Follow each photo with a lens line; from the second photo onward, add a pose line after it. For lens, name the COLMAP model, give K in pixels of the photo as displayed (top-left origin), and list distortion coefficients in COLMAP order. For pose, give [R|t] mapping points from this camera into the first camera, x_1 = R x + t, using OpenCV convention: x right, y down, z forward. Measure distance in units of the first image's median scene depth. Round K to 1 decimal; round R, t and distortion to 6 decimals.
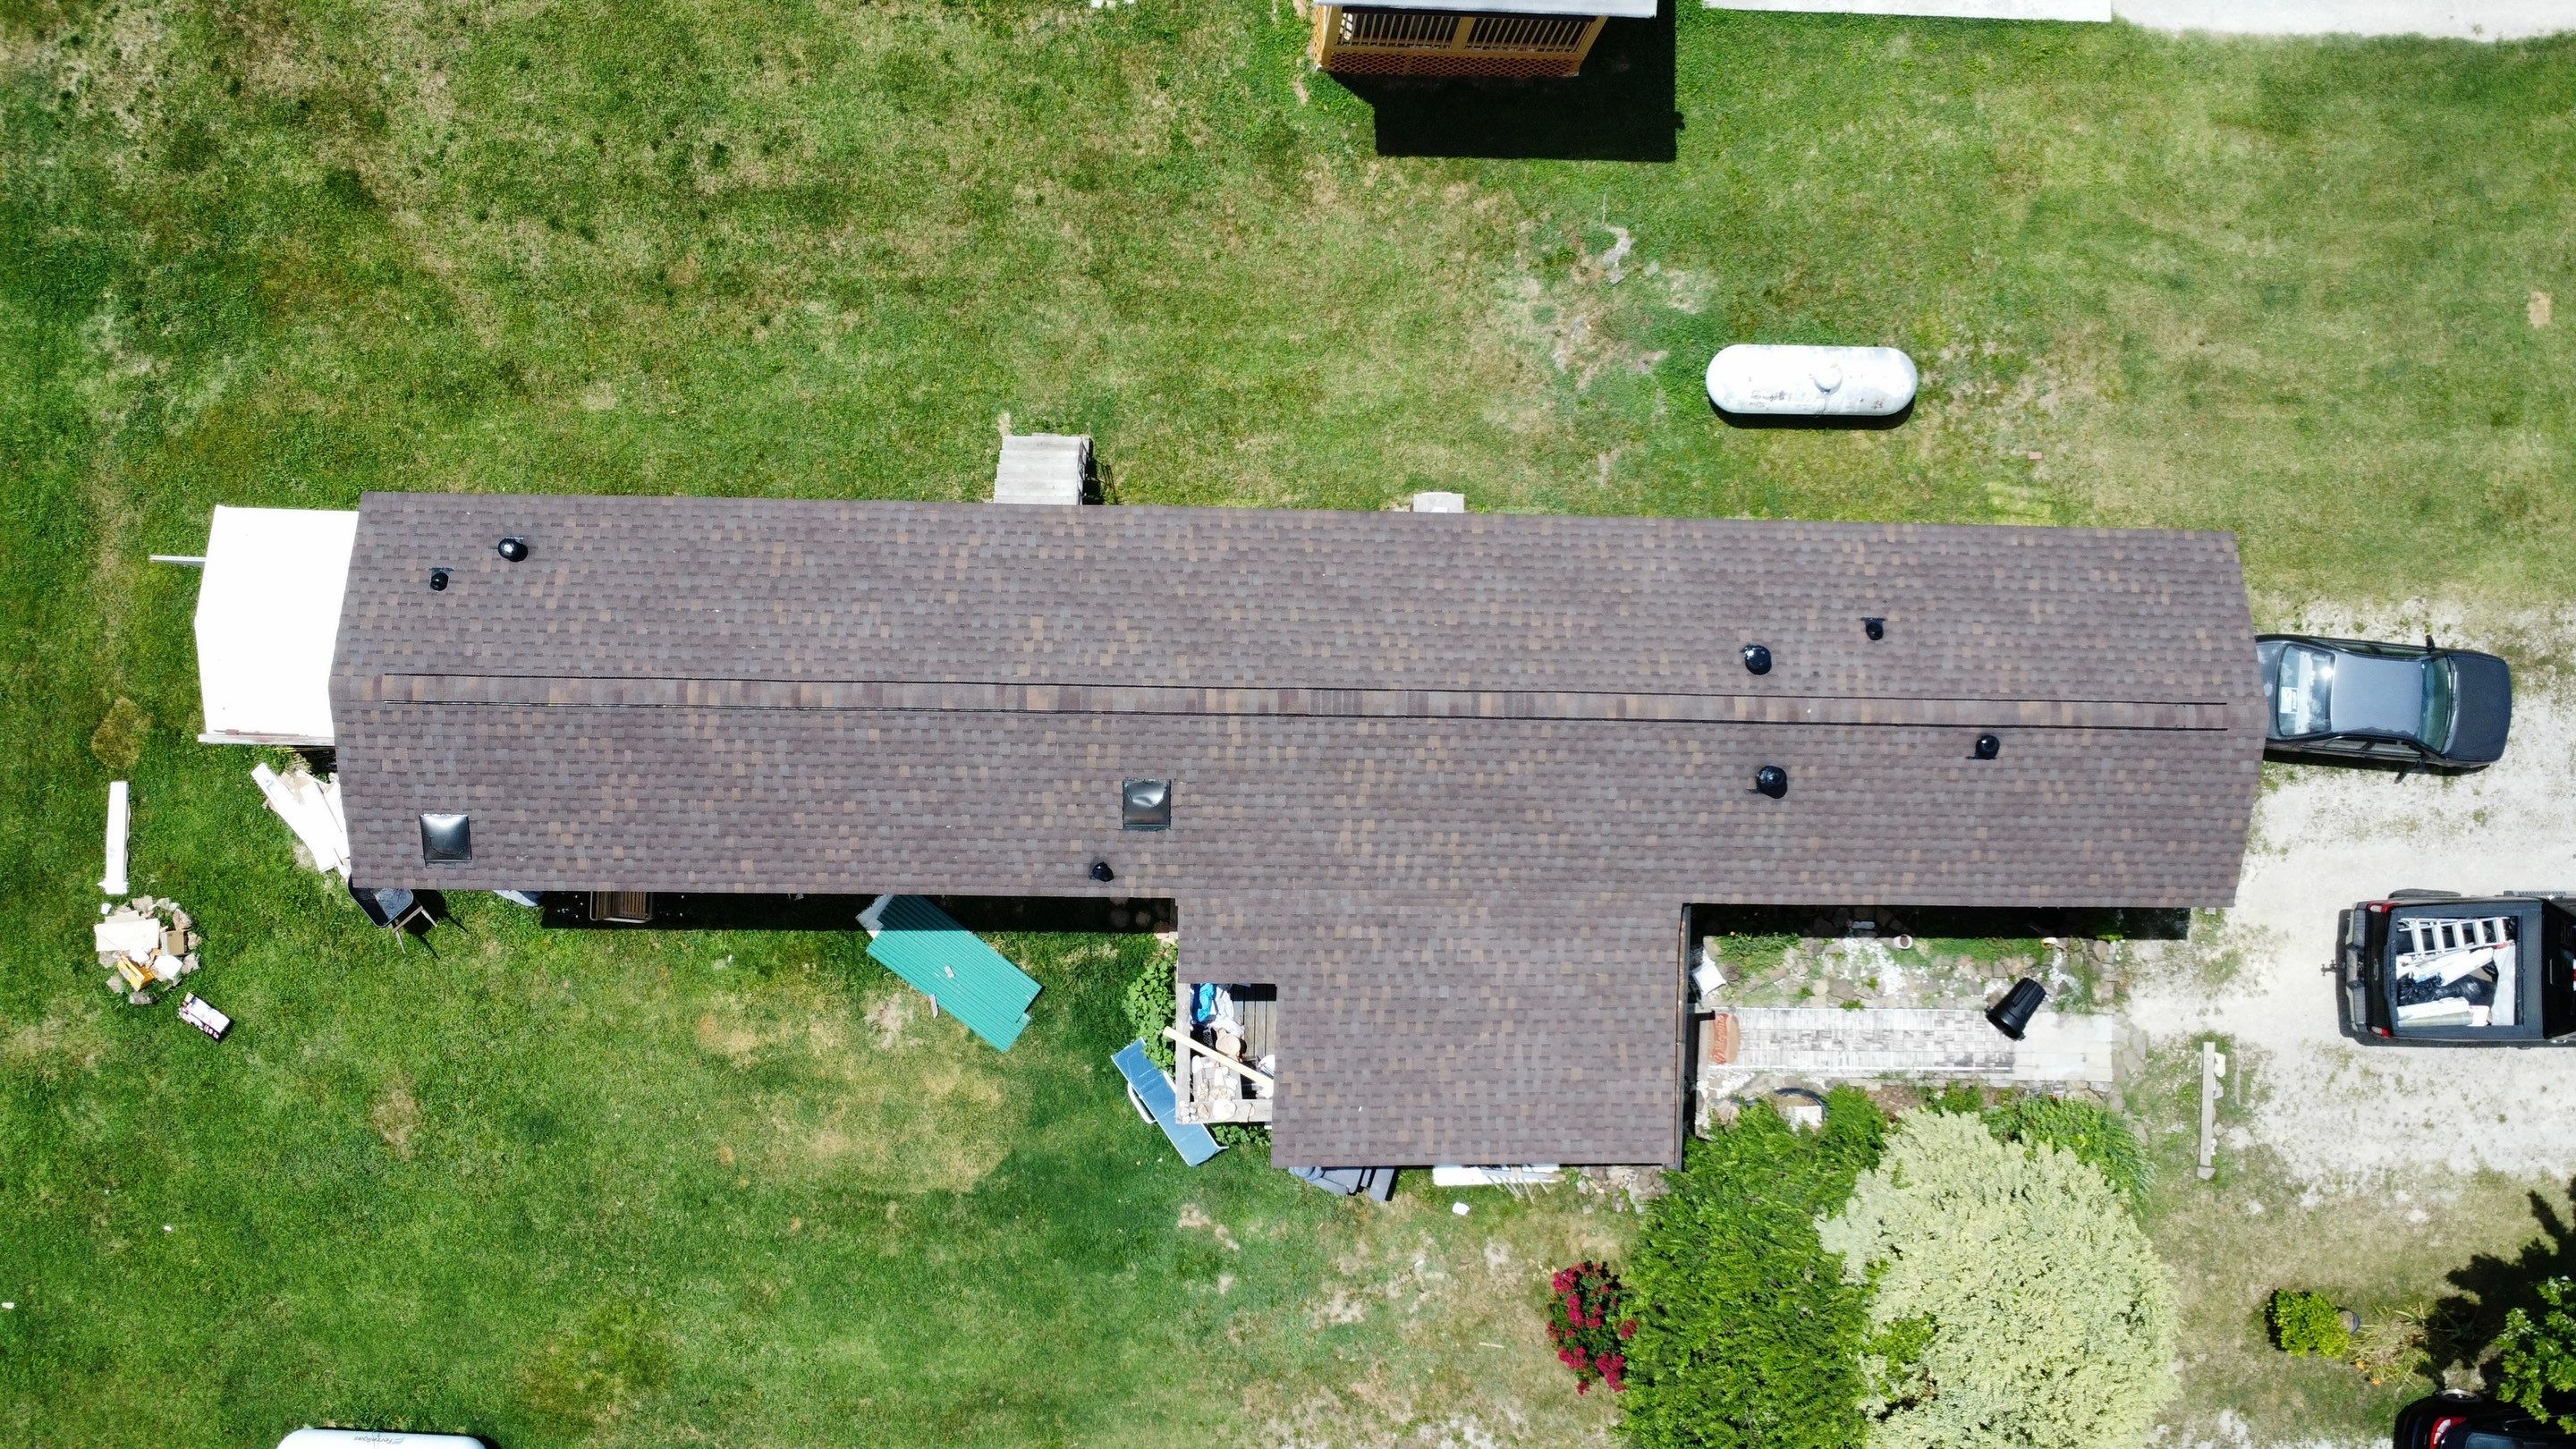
lens RADIAL K [[1876.3, 0, 1288.0], [0, 1876.3, 724.5], [0, 0, 1]] dist [-0.016167, 0.005069]
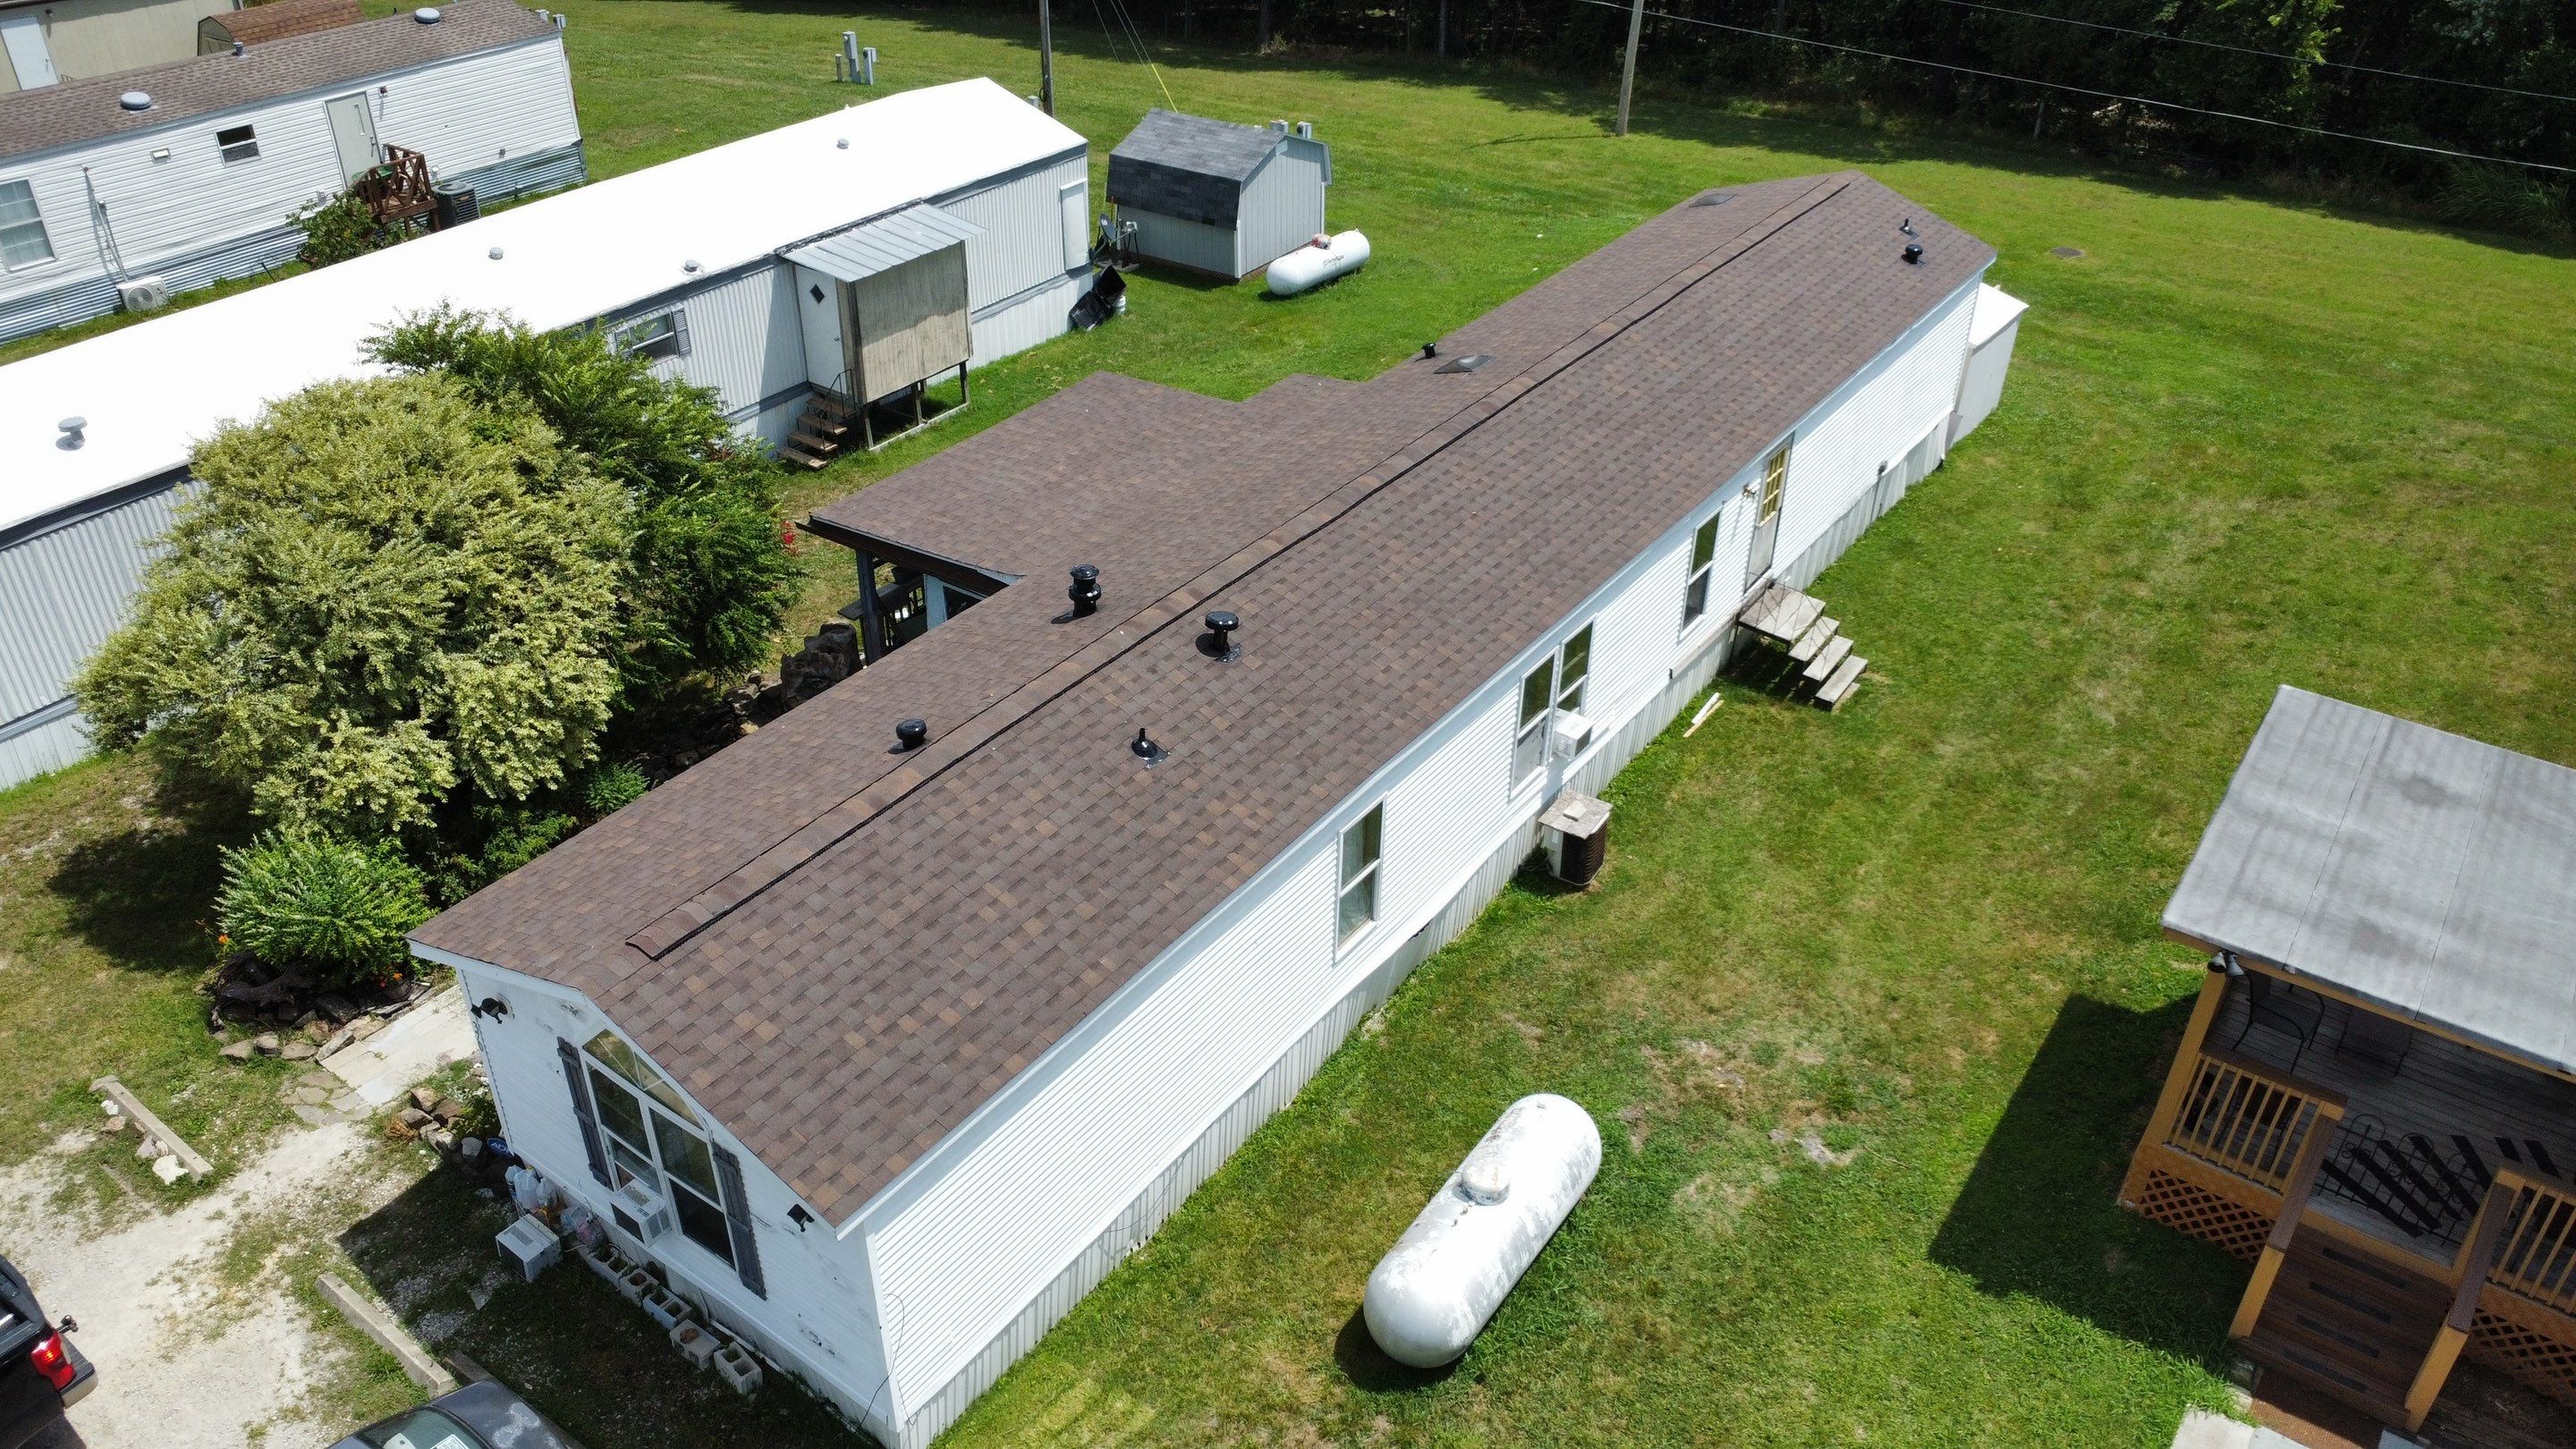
lens RADIAL K [[1876.3, 0, 1288.0], [0, 1876.3, 724.5], [0, 0, 1]] dist [-0.016167, 0.005069]
pose [[-0.568211, 0.404328, -0.716697, 0.670421], [-0.822502, -0.305550, 0.479718, -0.364981], [-0.025023, 0.862066, 0.506178, 0.561203]]
